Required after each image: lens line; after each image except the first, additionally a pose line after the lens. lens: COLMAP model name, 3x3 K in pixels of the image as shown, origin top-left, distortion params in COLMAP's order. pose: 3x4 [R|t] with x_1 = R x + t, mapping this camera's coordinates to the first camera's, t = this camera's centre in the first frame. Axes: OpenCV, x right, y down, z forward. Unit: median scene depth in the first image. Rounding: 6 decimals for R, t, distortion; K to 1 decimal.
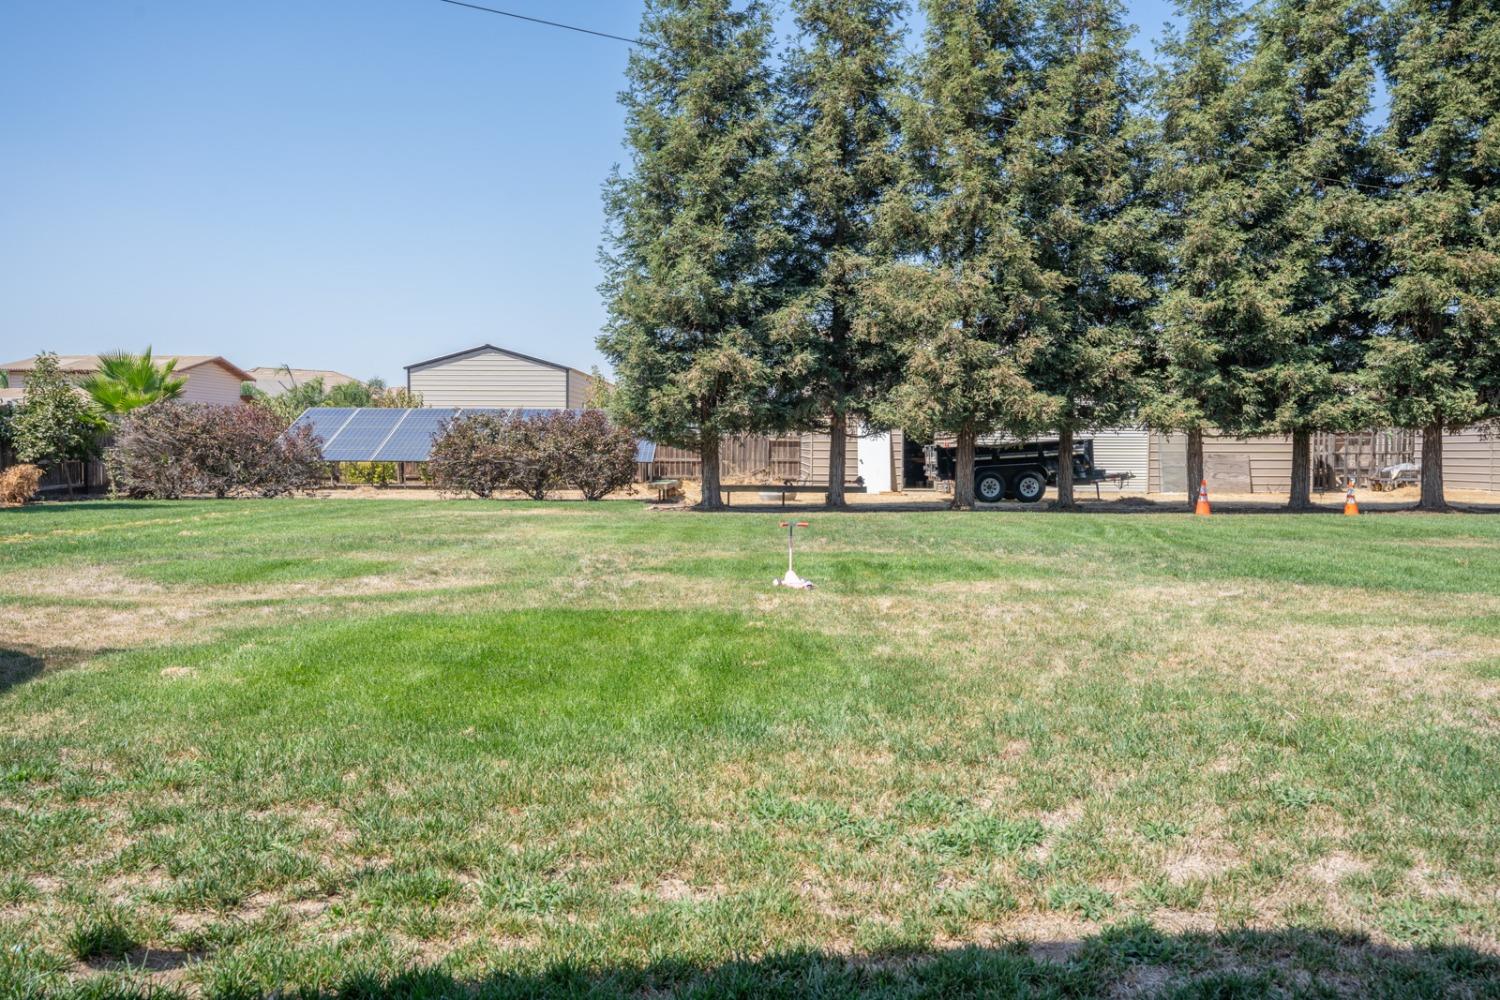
lens RADIAL K [[1346.3, 0, 767.1], [0, 1346.3, 496.2], [0, 0, 1]] dist [0.068907, 0.023598]
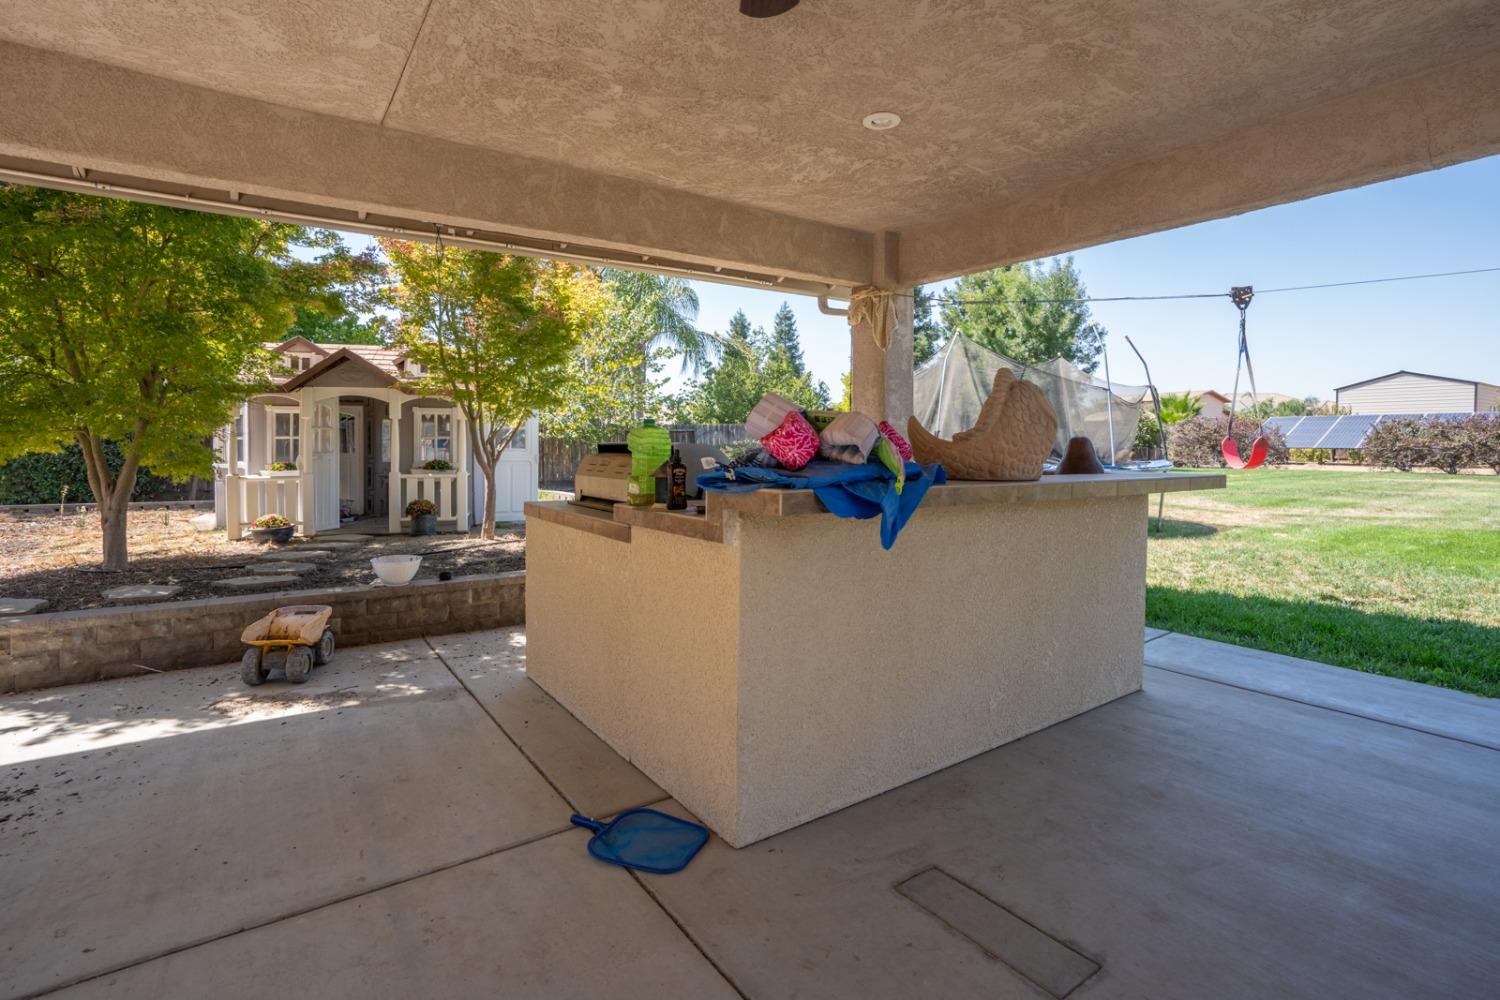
lens RADIAL K [[725.7, 0, 720.5], [0, 725.7, 473.4], [0, 0, 1]] dist [-0.049806, 0.015951]
pose [[0.570605, 0.032388, -0.820586, 0.007812], [-0.023257, 0.999459, 0.023275, 0.002909], [0.820895, 0.005804, 0.571049, -0.134326]]
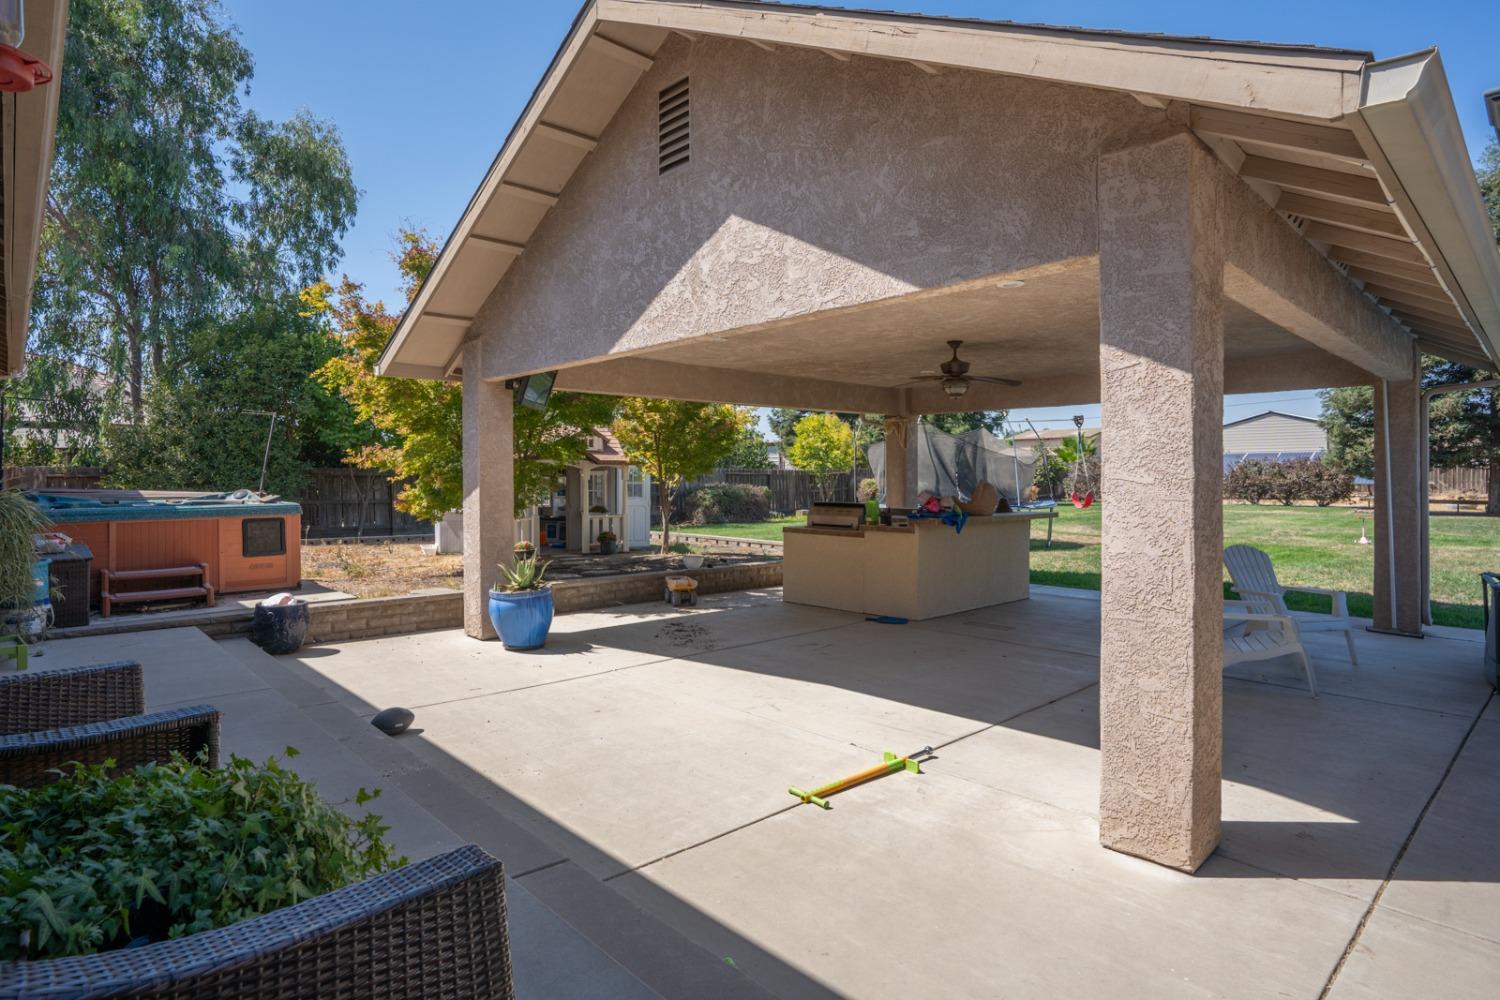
lens RADIAL K [[849.1, 0, 707.4], [0, 849.1, 482.9], [0, 0, 1]] dist [-0.033589, -0.000388]
pose [[0.683022, 0.003839, -0.730388, 0.128292], [-0.017129, 0.999795, -0.010764, -0.002527], [0.730197, 0.019863, 0.682948, -0.370729]]
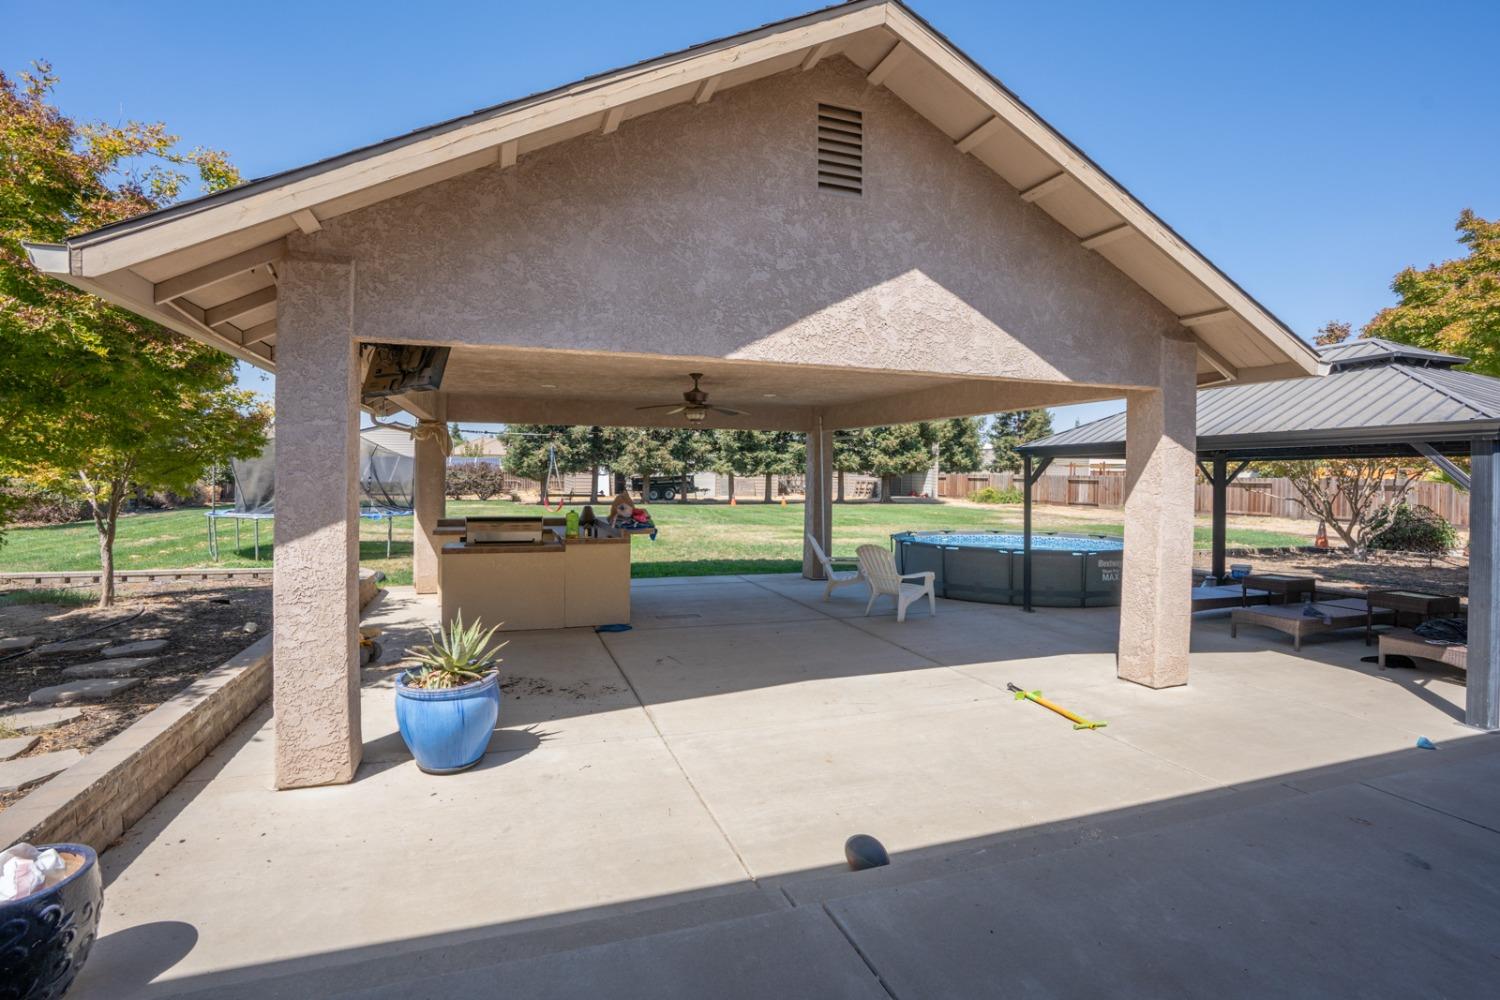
lens RADIAL K [[725.7, 0, 825.6], [0, 725.7, 490.0], [0, 0, 1]] dist [-0.049806, 0.015951]
pose [[0.913106, 0.001436, 0.407719, -0.101249], [0.000864, 0.999985, -0.005457, -0.008177], [-0.407721, 0.005335, 0.913091, -0.394733]]
